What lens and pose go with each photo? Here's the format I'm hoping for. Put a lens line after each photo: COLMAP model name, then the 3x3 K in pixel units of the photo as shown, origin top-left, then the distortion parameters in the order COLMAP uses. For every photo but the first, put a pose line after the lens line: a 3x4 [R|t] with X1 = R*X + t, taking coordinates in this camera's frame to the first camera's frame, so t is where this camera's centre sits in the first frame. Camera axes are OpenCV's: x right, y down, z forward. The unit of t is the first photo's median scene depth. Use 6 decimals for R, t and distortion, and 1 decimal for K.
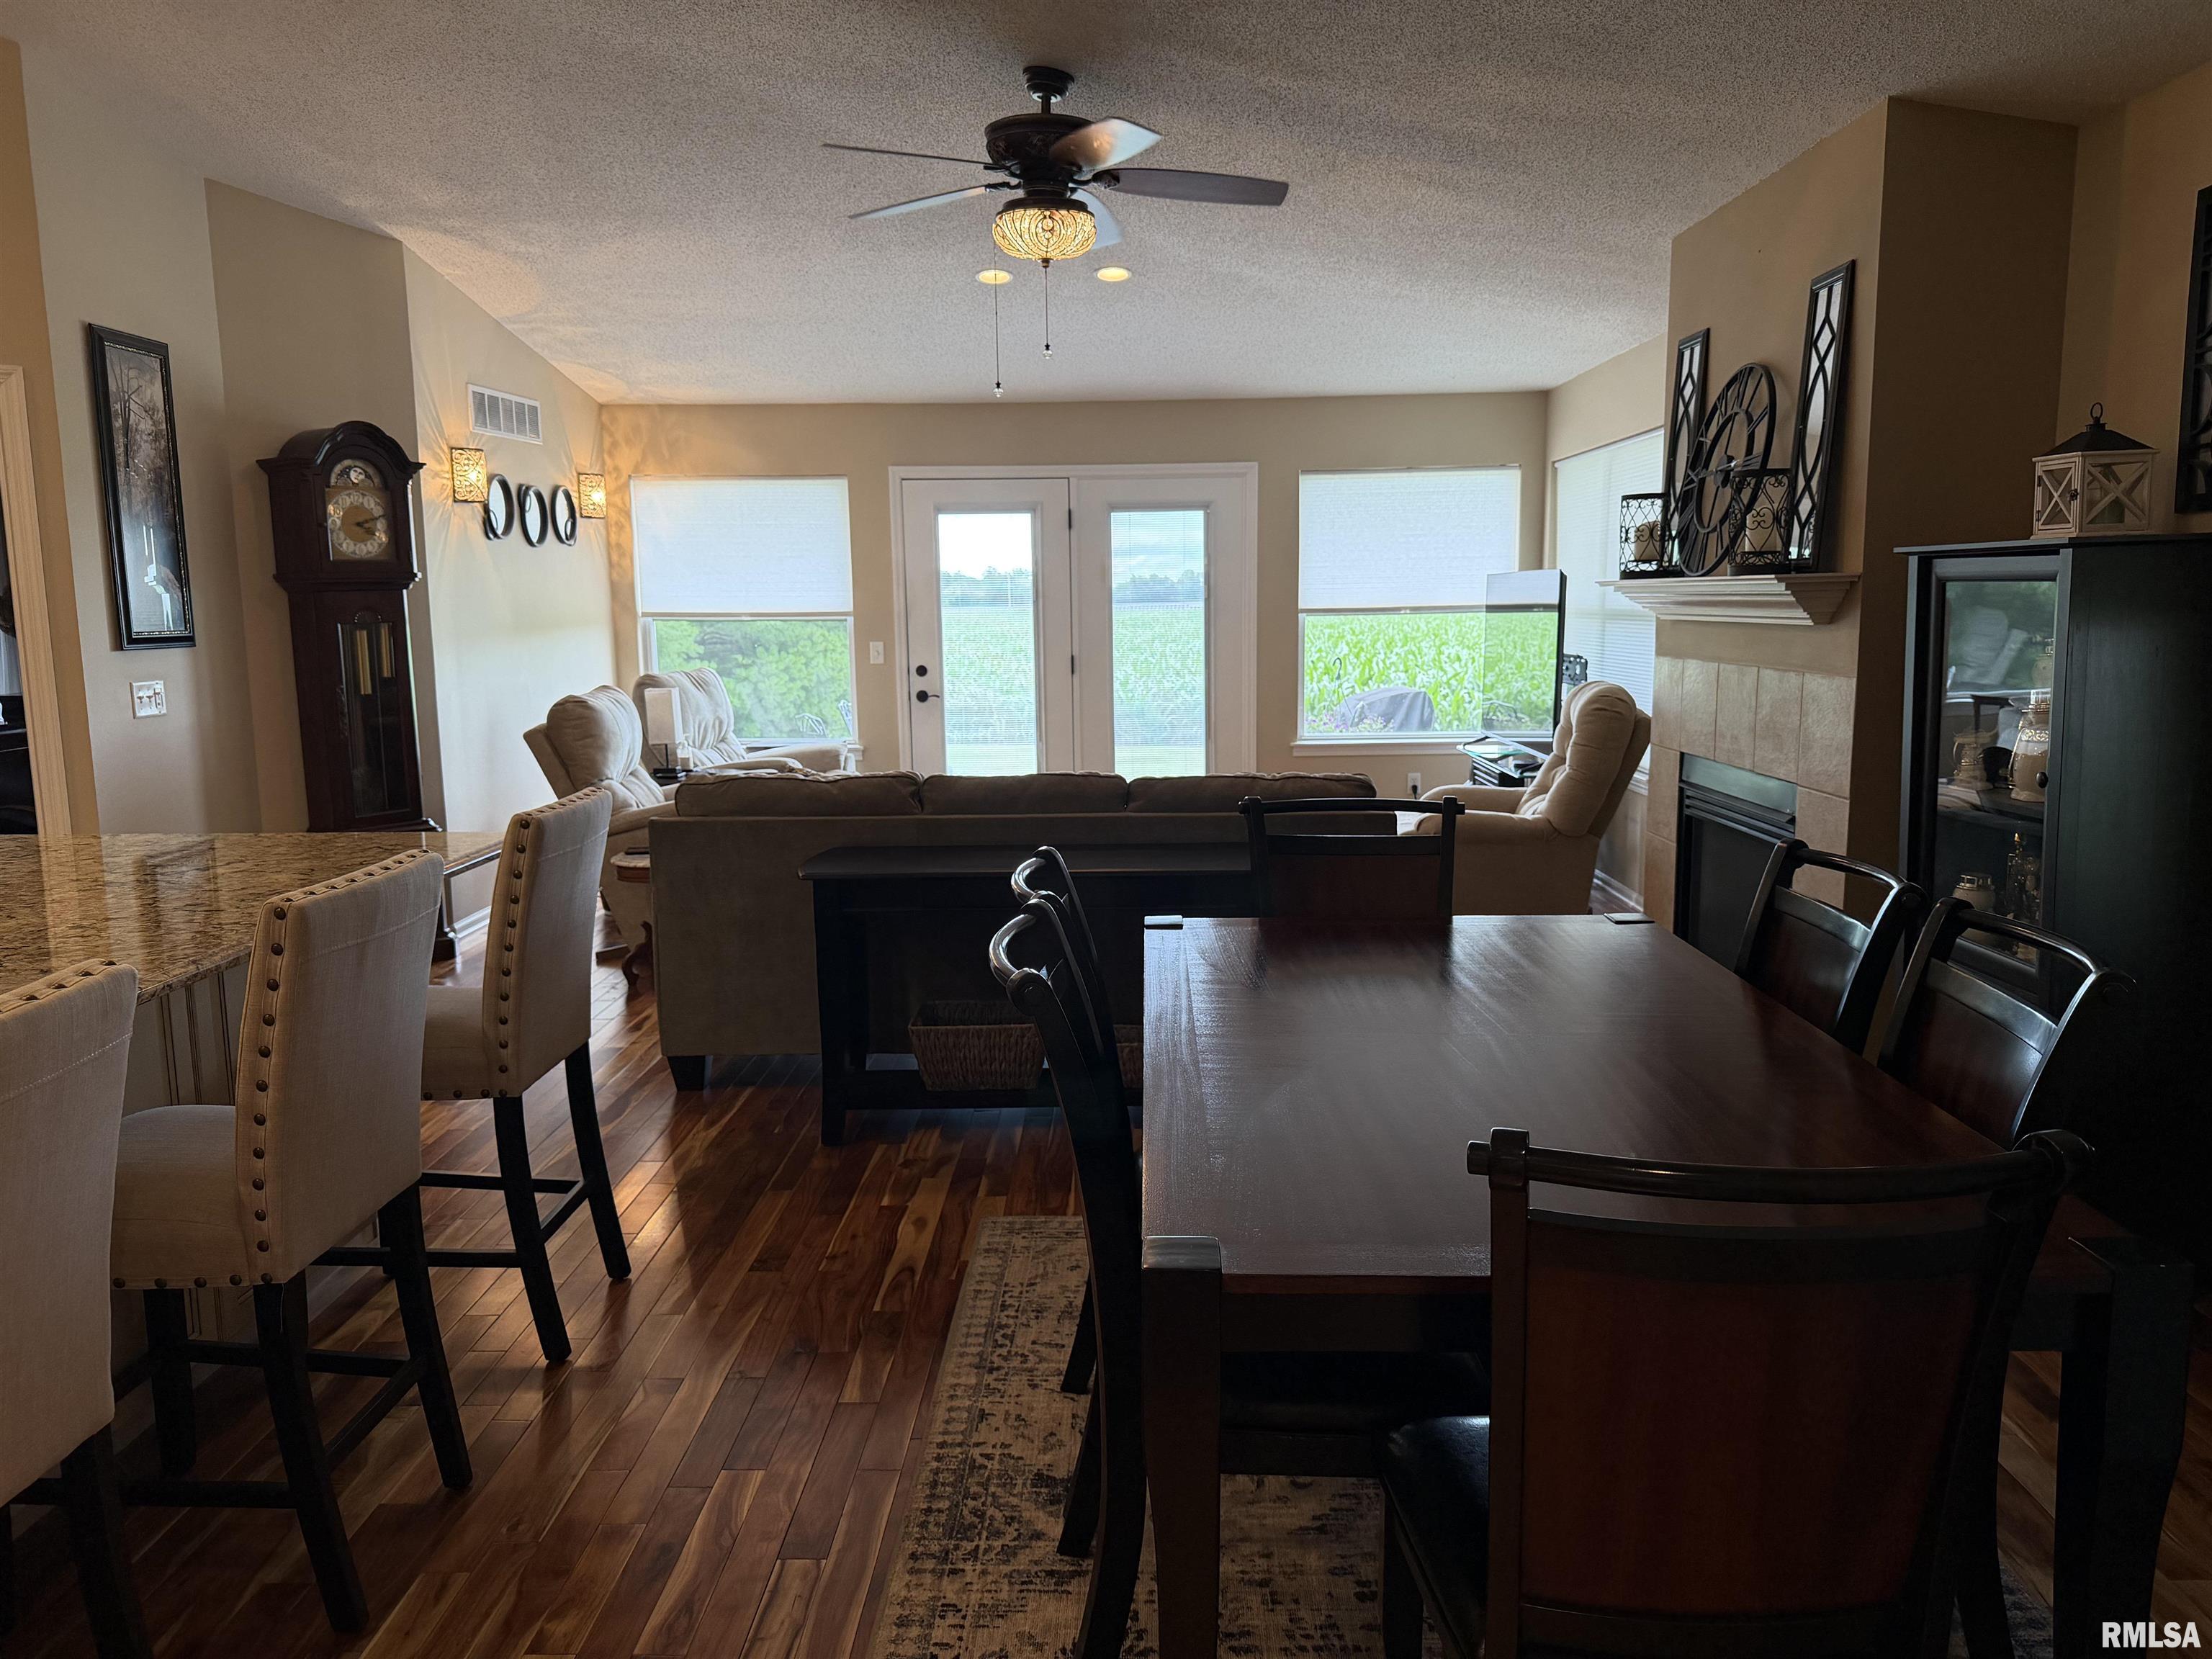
lens RADIAL K [[1550.3, 0, 1115.6], [0, 1550.3, 823.8], [0, 0, 1]] dist [-0.001142, -0.006606]
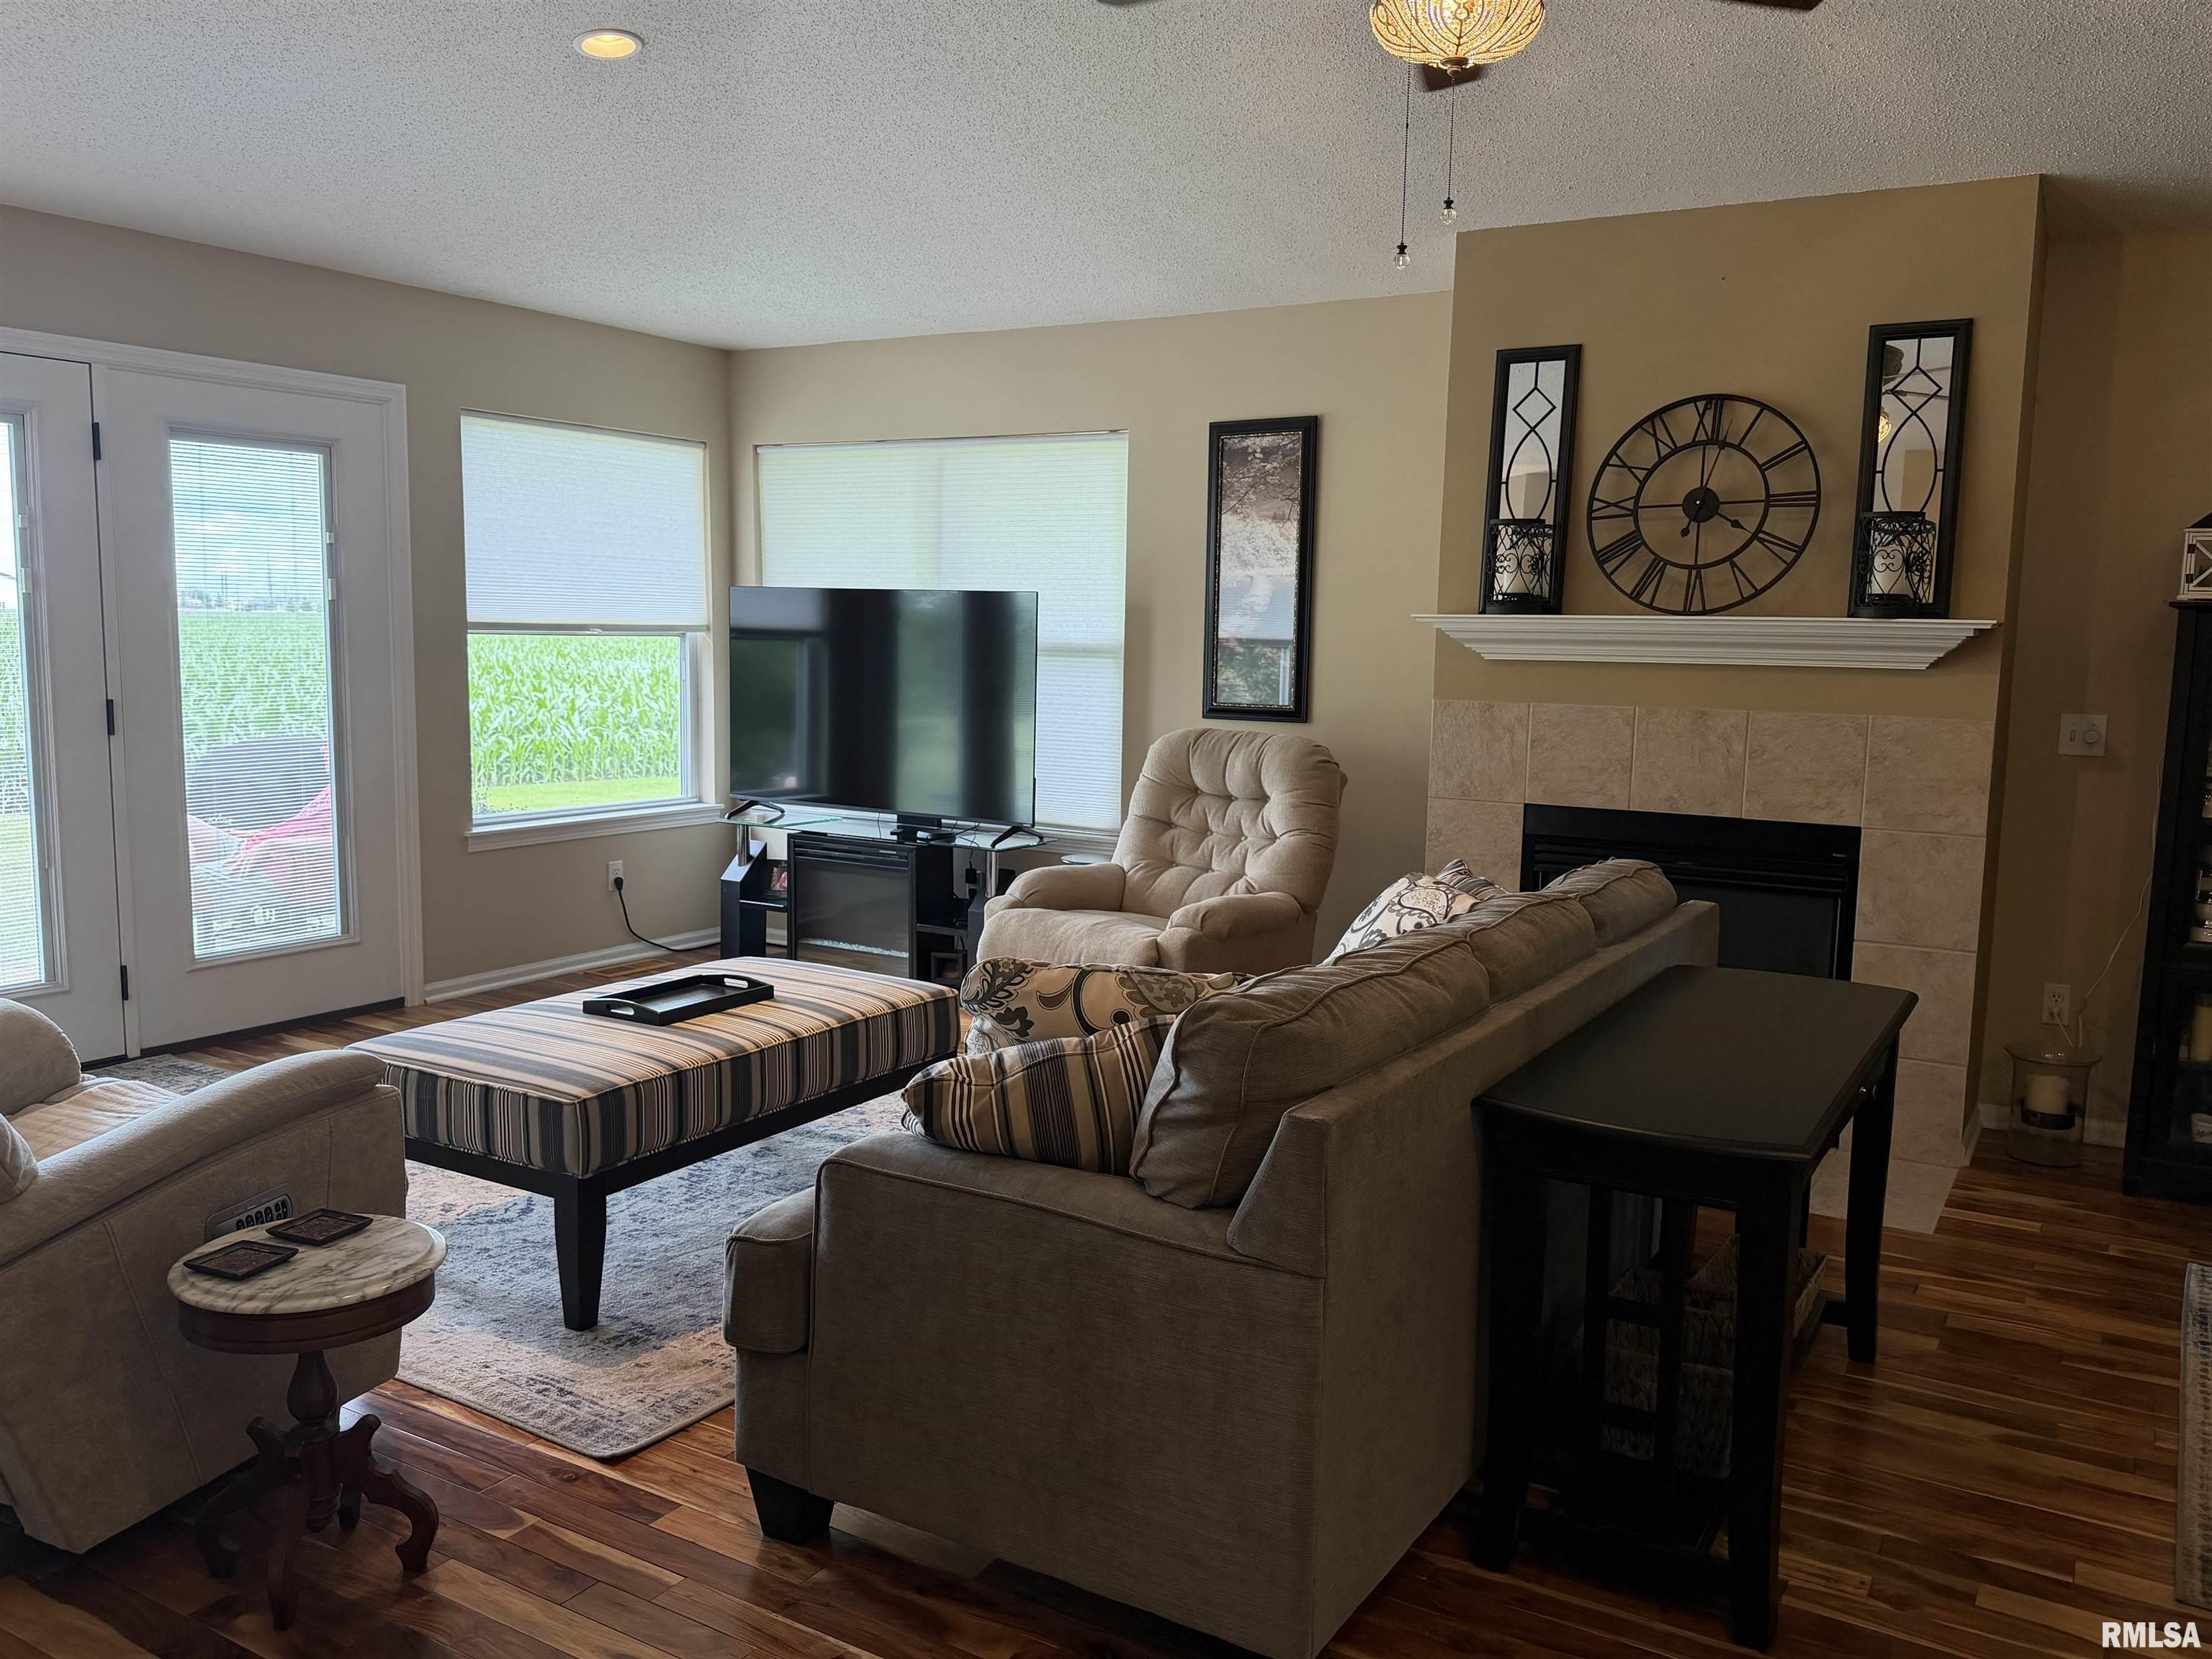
lens RADIAL K [[1708.8, 0, 1123.7], [0, 1708.8, 812.4], [0, 0, 1]] dist [0.089595, -0.134674]
pose [[0.502942, -0.069960, 0.861484, -0.388903], [0.093999, 0.995234, 0.025944, -0.056172], [-0.859193, 0.067931, 0.507121, 0.429056]]
